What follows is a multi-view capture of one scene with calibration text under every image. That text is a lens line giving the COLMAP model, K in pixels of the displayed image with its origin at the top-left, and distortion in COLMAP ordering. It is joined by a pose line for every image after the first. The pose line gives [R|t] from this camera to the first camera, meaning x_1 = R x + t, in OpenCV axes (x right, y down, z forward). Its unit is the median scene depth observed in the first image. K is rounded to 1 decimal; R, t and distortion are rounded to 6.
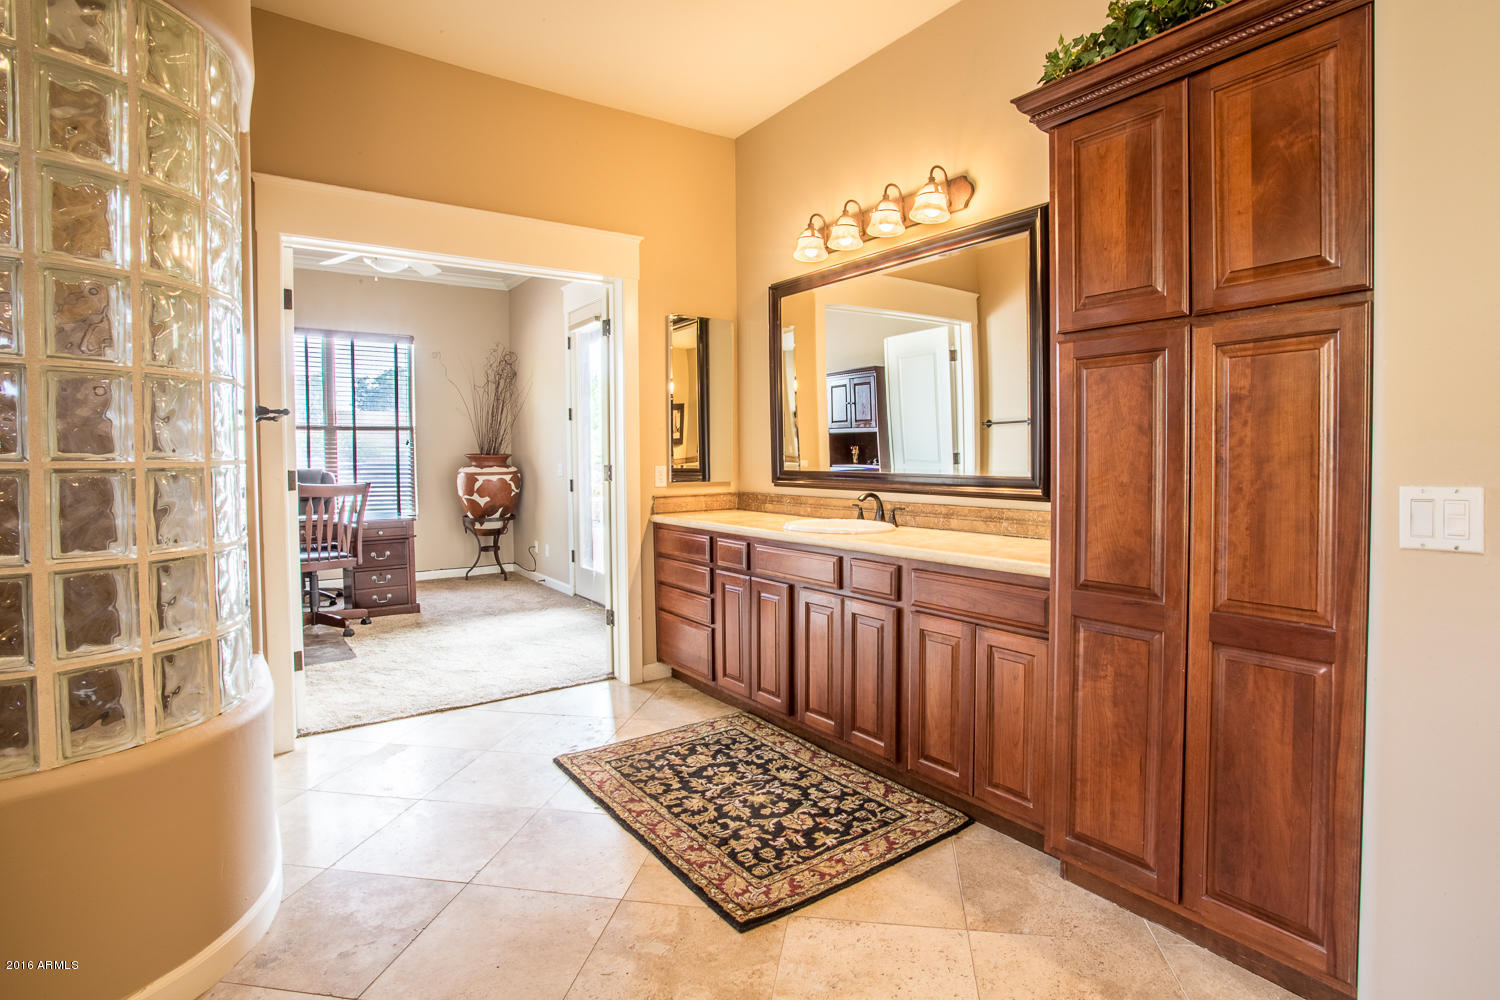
lens RADIAL K [[728.7, 0, 751.0], [0, 728.7, 480.6], [0, 0, 1]] dist [-0.068295, 0.018212]
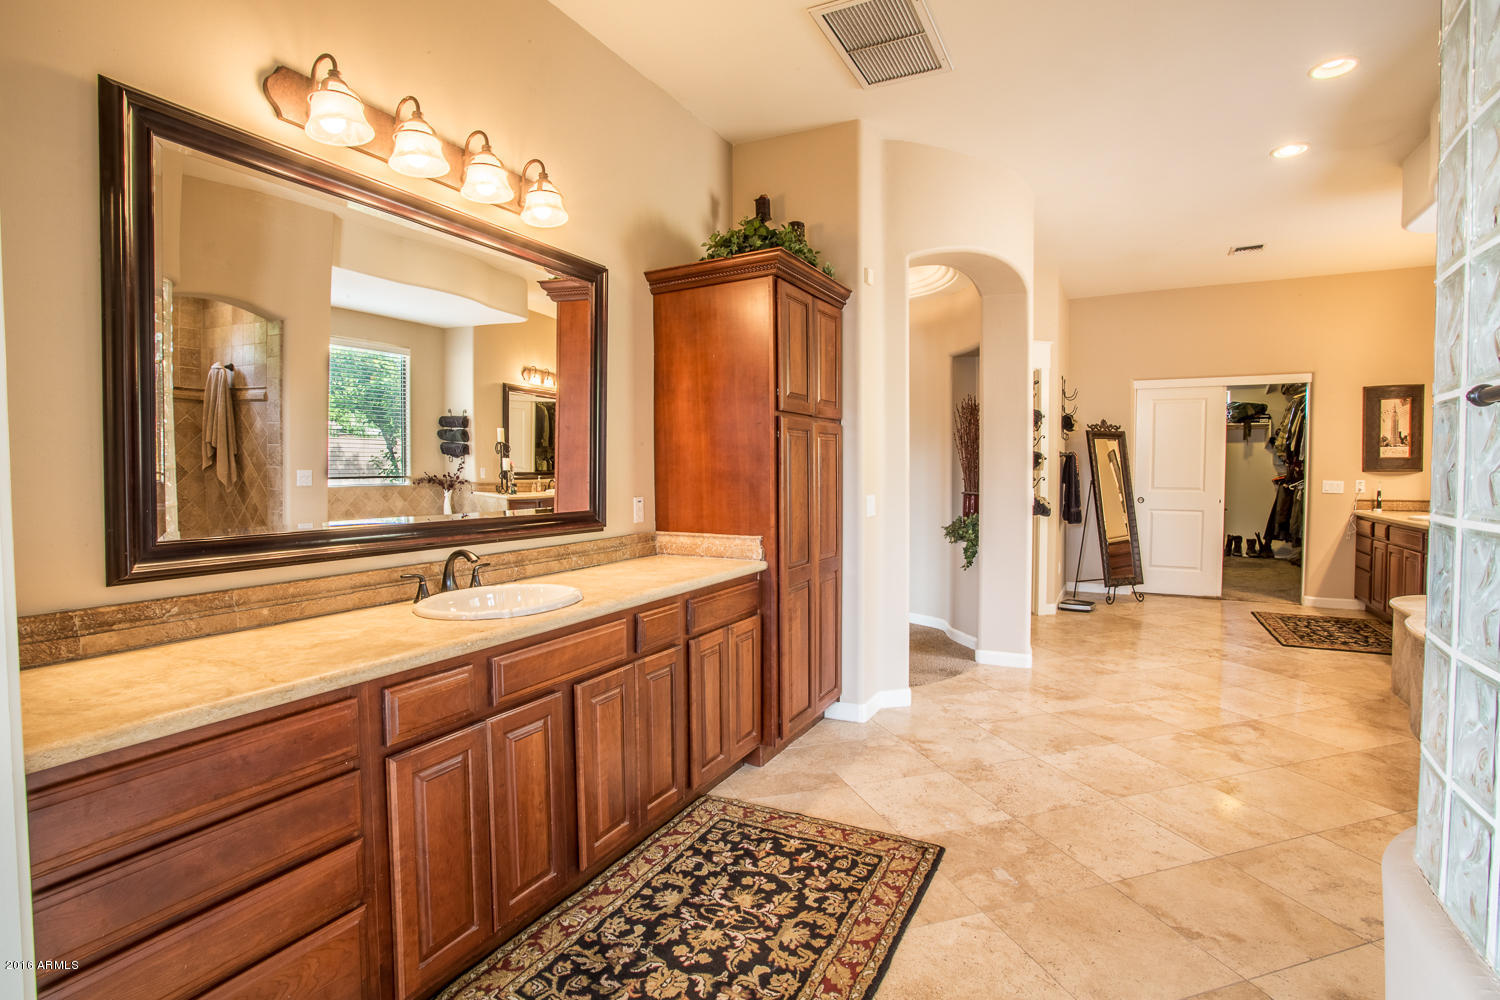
lens RADIAL K [[745.8, 0, 745.1], [0, 745.8, 493.0], [0, 0, 1]] dist [-0.071015, 0.035445]
pose [[-0.452892, -0.022222, 0.891289, -0.696608], [0.034595, 0.998498, 0.042474, -0.069085], [-0.890894, 0.050070, -0.451443, 1.267839]]
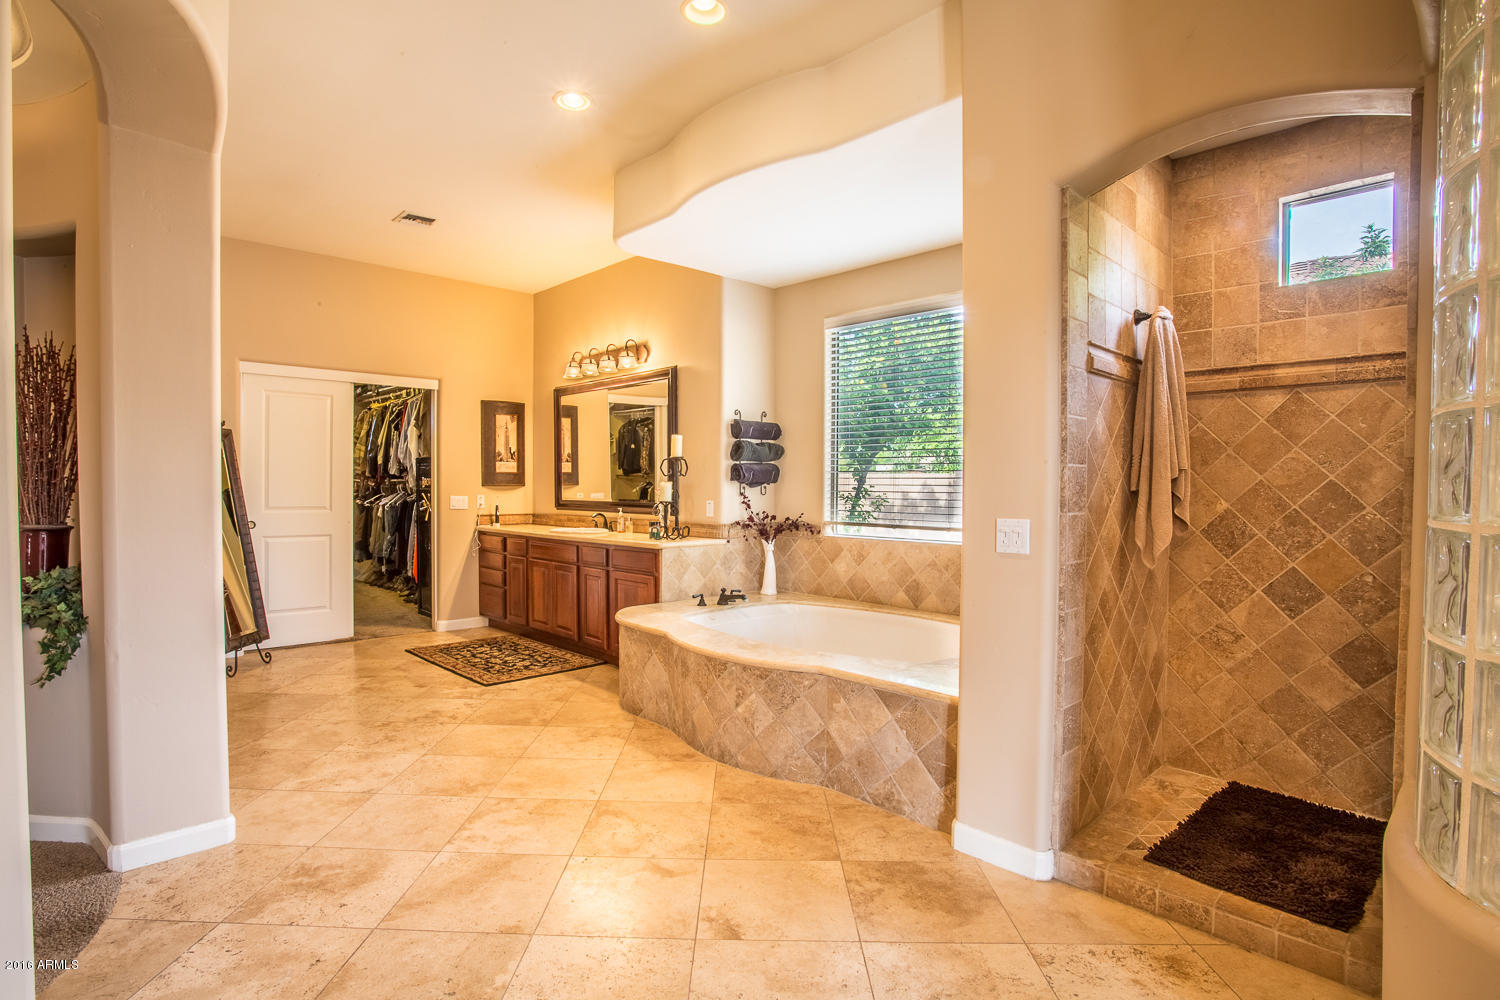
lens RADIAL K [[761.8, 0, 727.9], [0, 761.8, 499.7], [0, 0, 1]] dist [-0.082696, 0.045844]
pose [[-0.990846, 0.004672, -0.134918, 0.021917], [-0.002194, 0.998712, 0.050692, -0.050536], [0.134981, 0.050524, -0.989559, 0.918987]]
